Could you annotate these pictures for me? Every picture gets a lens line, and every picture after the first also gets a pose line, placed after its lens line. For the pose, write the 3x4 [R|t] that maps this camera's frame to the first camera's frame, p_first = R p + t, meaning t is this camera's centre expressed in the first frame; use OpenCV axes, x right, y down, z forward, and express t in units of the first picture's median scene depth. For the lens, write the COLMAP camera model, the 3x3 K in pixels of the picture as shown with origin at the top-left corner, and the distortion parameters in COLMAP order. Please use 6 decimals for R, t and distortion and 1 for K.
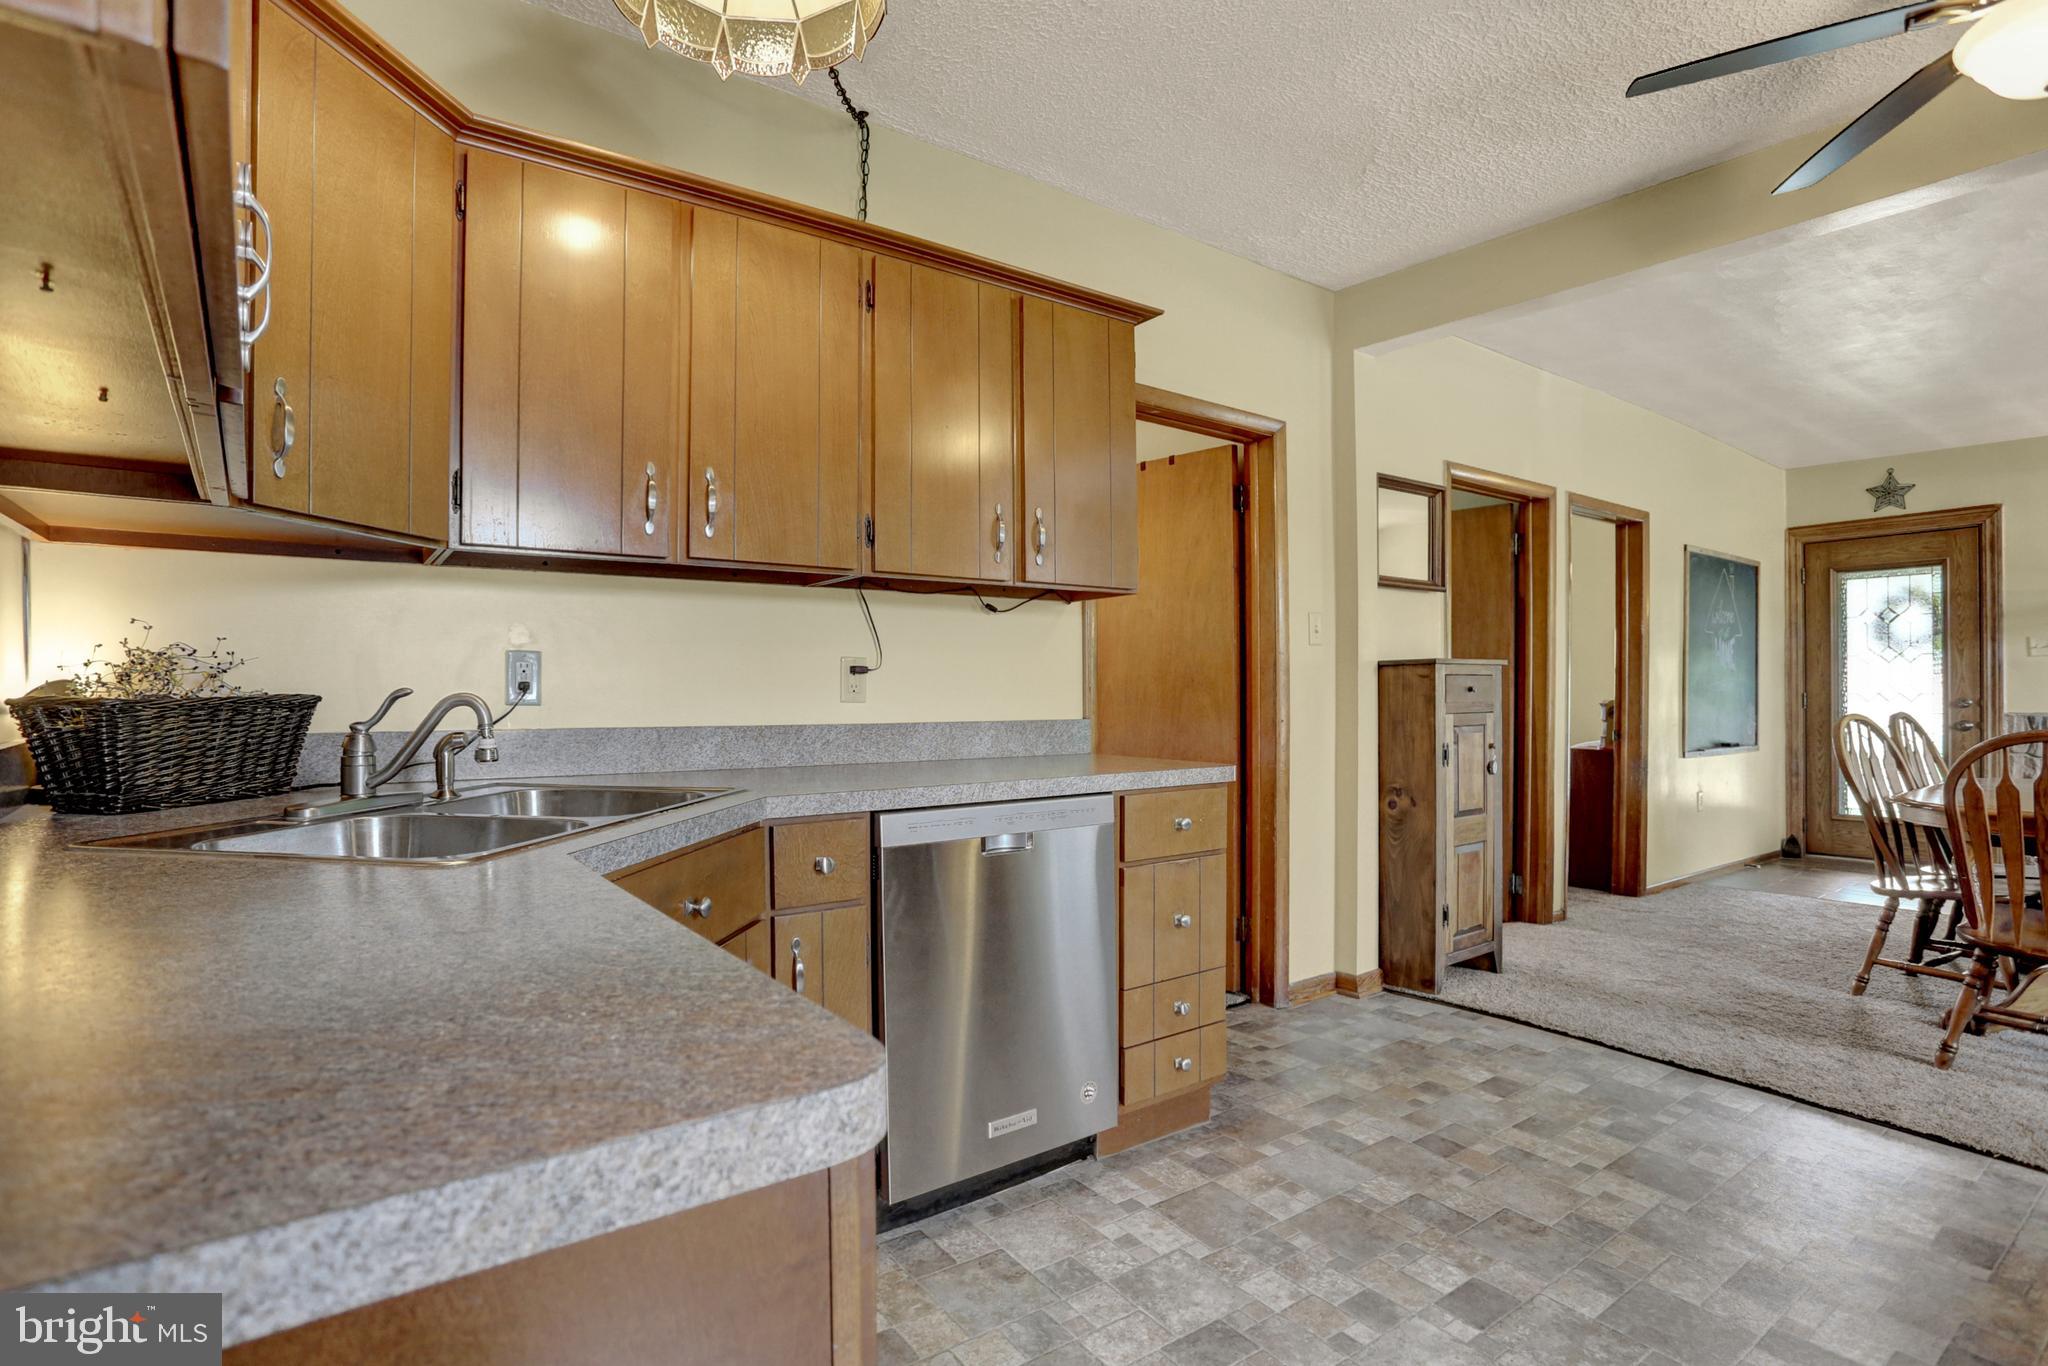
lens RADIAL K [[997.7, 0, 993.0], [0, 997.7, 719.0], [0, 0, 1]] dist [-0.036382, 0.005858]
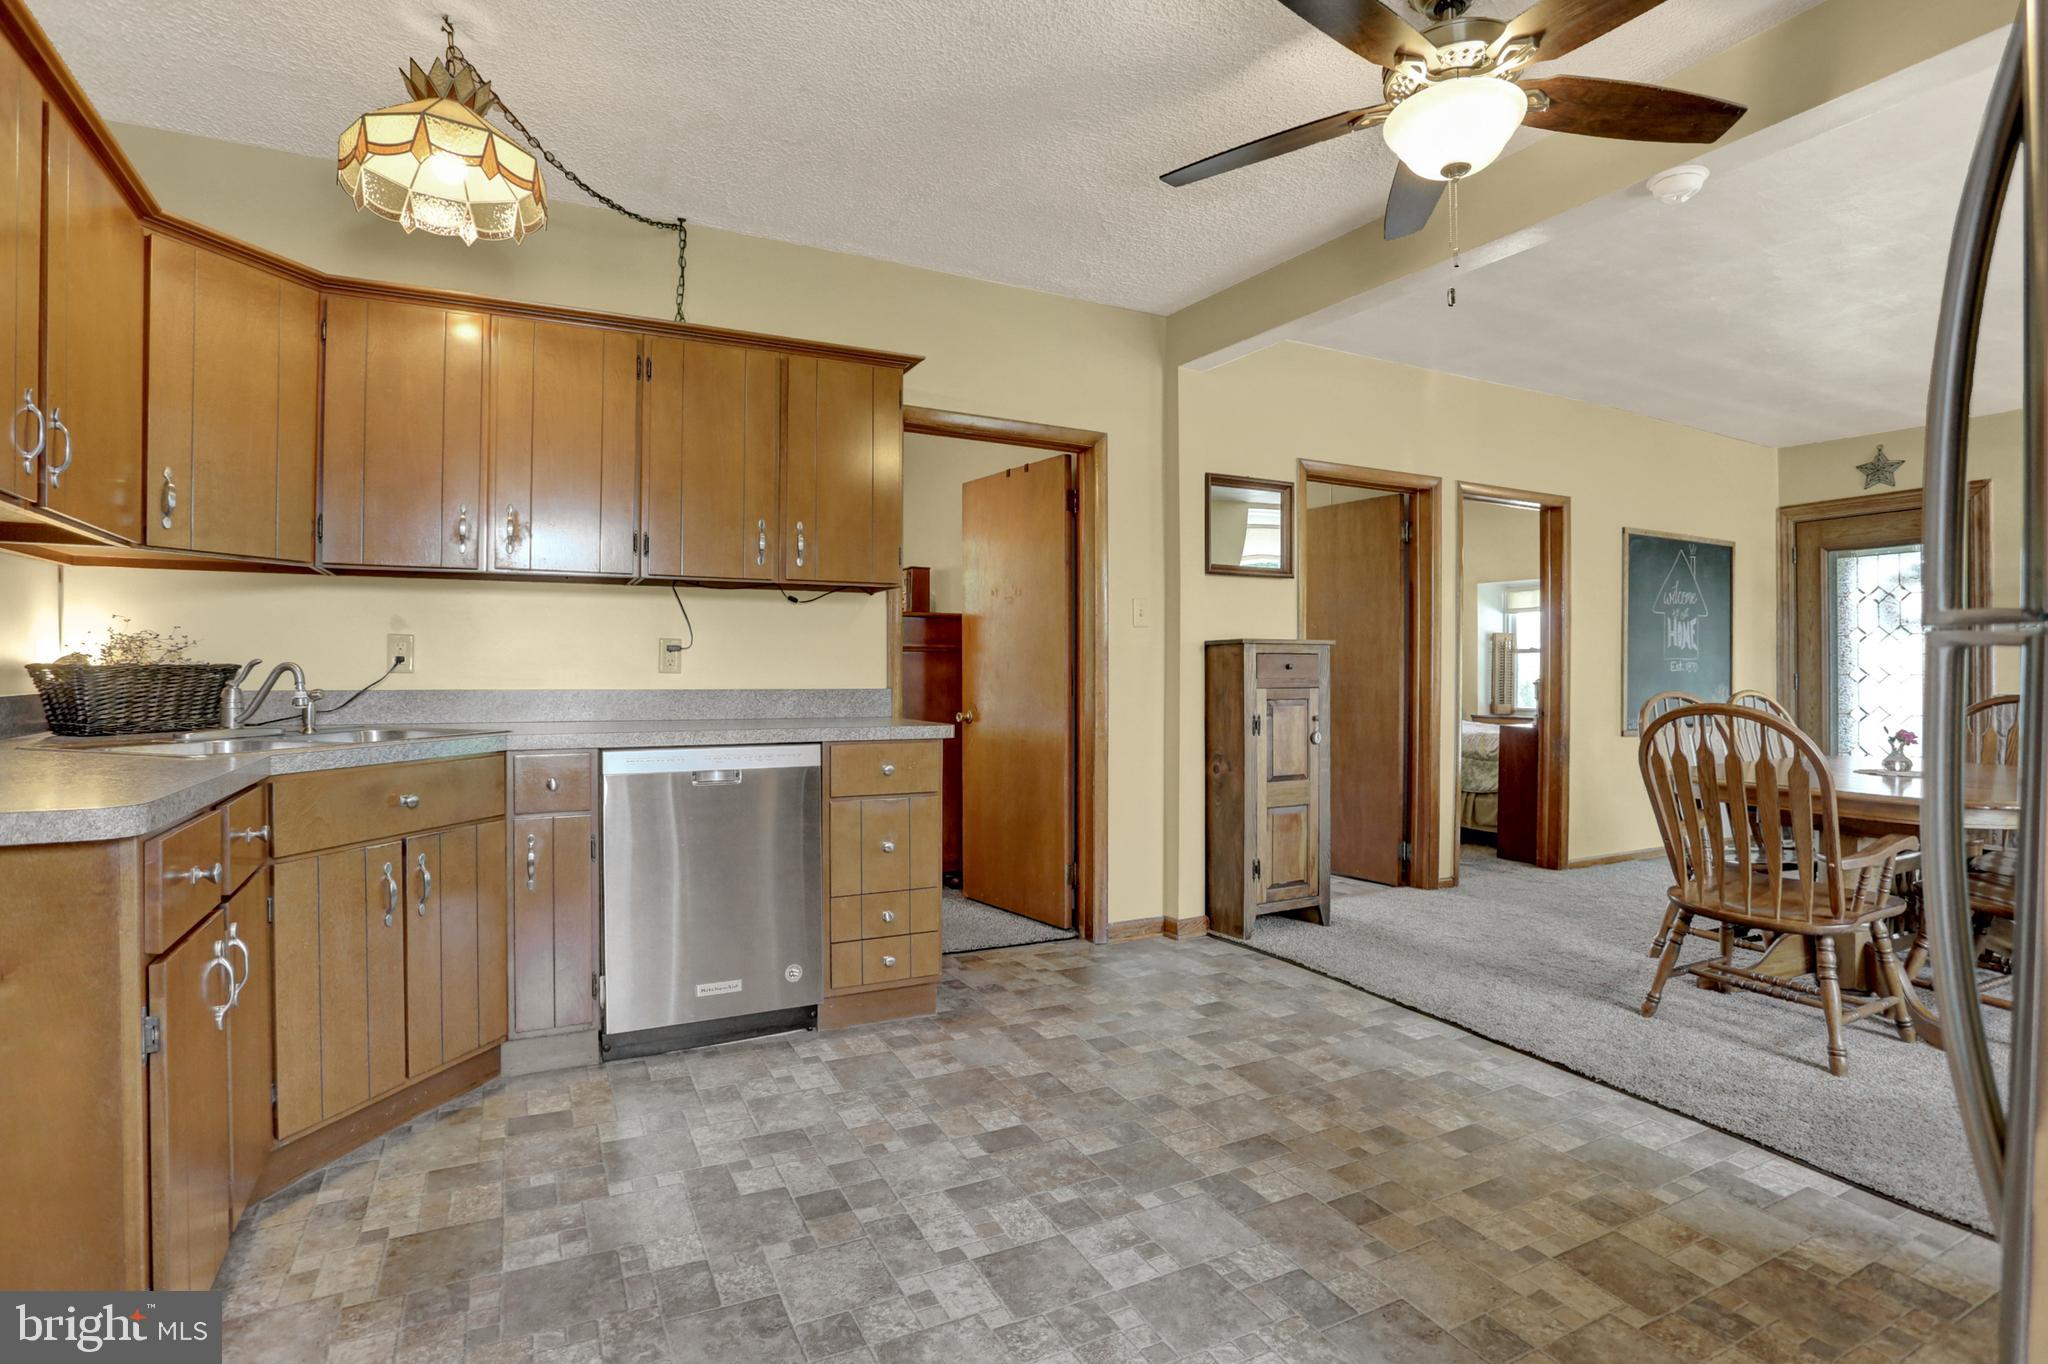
lens RADIAL K [[997.7, 0, 1016.6], [0, 997.7, 686.1], [0, 0, 1]] dist [-0.036382, 0.005858]
pose [[0.989673, 0.006506, -0.143198, 0.359703], [-0.008526, 0.999873, -0.013499, 0.009734], [0.143092, 0.014581, 0.989602, -0.156913]]
